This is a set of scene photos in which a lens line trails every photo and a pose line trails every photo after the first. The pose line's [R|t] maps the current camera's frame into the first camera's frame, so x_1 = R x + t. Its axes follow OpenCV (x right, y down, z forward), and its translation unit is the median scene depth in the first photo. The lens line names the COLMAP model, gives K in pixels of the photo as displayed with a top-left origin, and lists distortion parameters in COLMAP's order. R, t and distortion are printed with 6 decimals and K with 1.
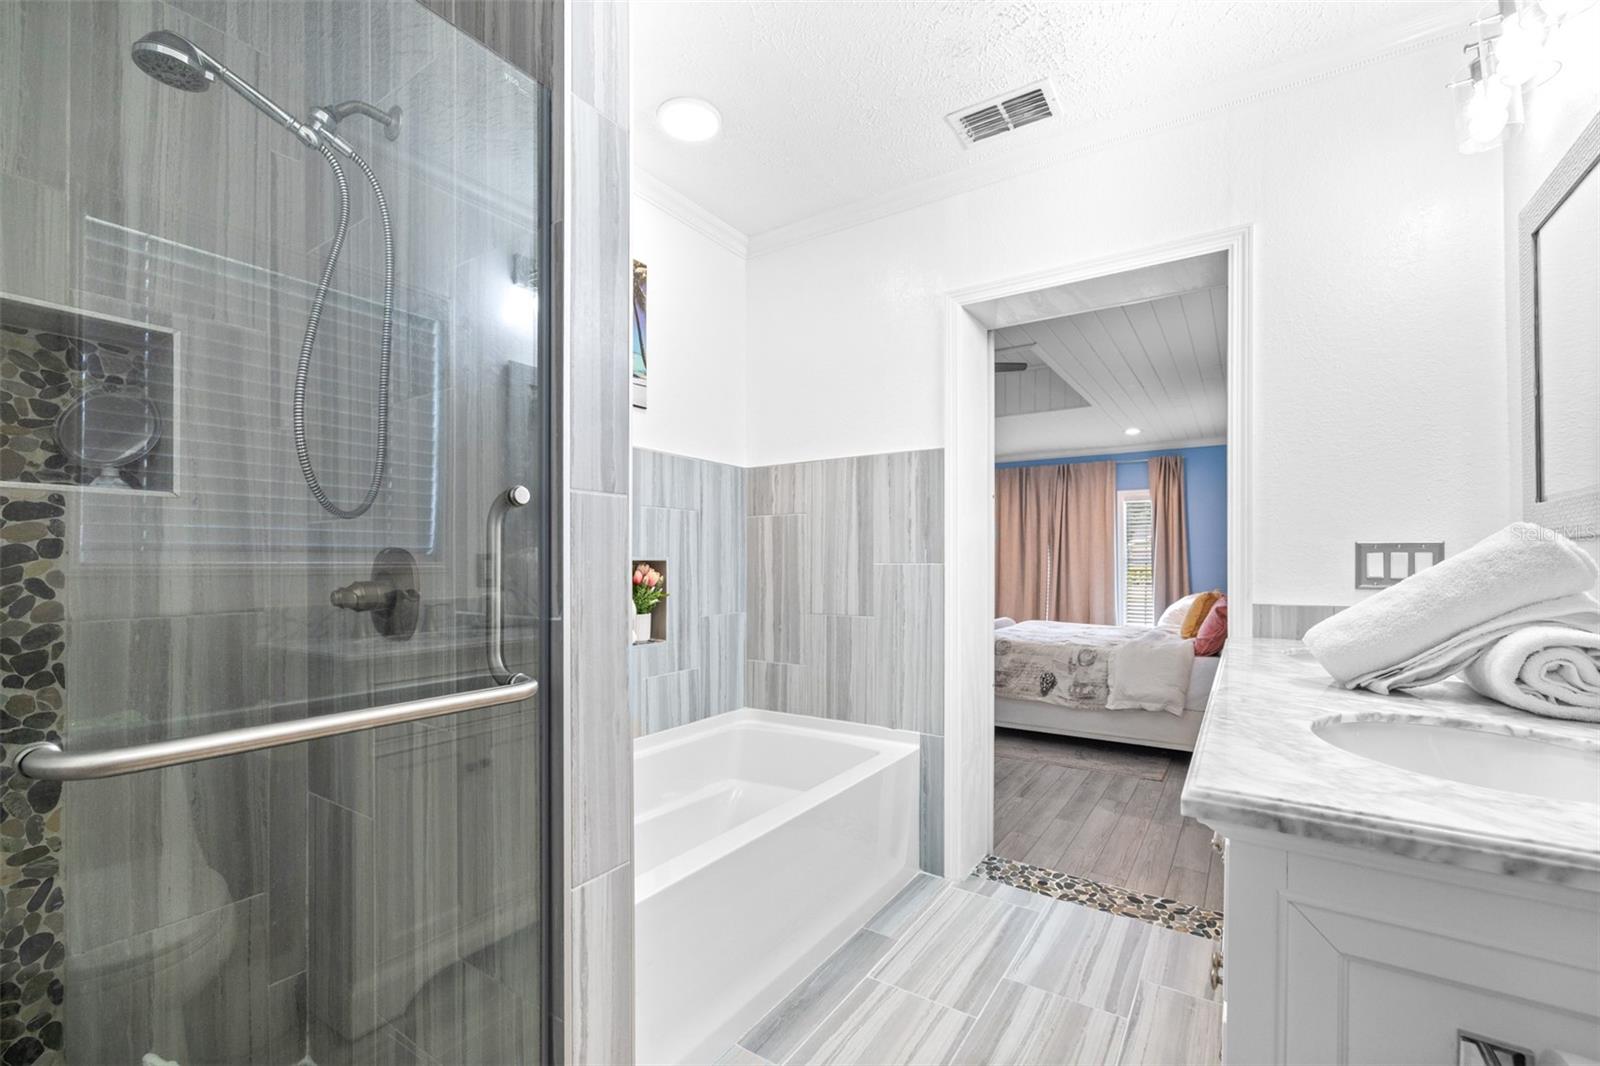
lens RADIAL K [[678.6, 0, 796.4], [0, 678.6, 561.5], [0, 0, 1]] dist [0.000343, 0.000034]
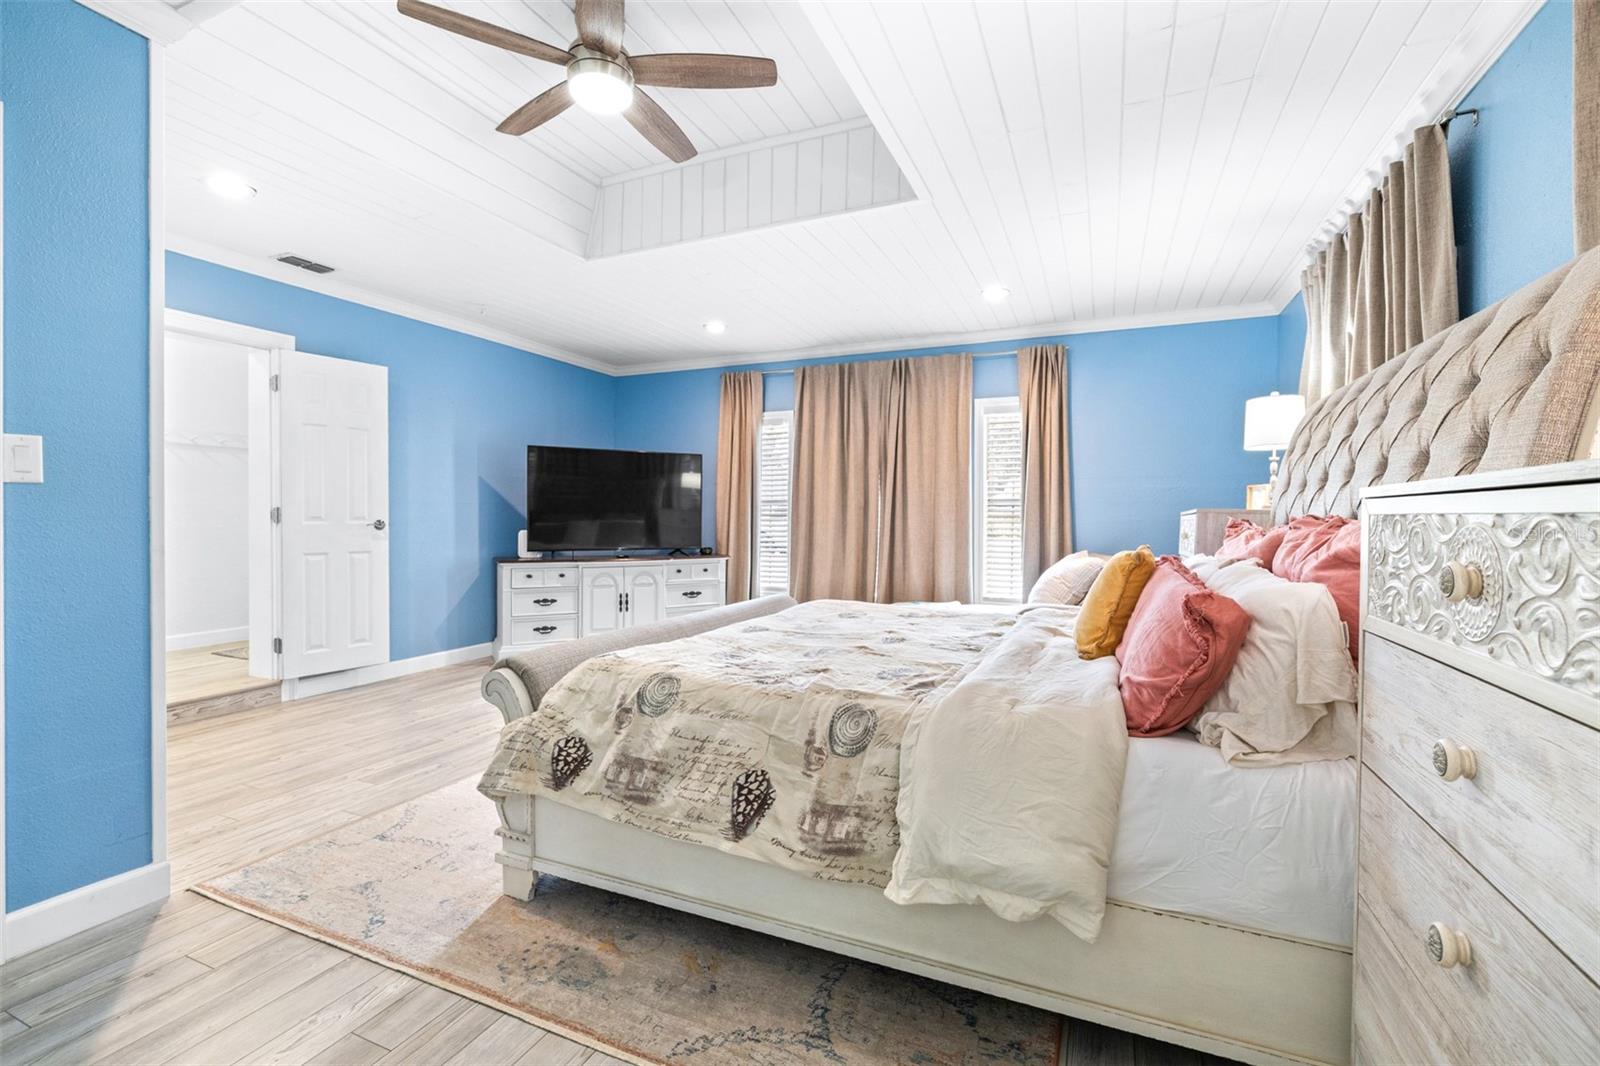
lens RADIAL K [[697.2, 0, 801.9], [0, 697.2, 526.7], [0, 0, 1]] dist [-0.003539, -0.000326]
pose [[0.984572, 0.004359, 0.174928, 0.328727], [-0.006845, 0.999884, 0.013612, 0.026066], [-0.174848, -0.014599, 0.984487, 0.622517]]
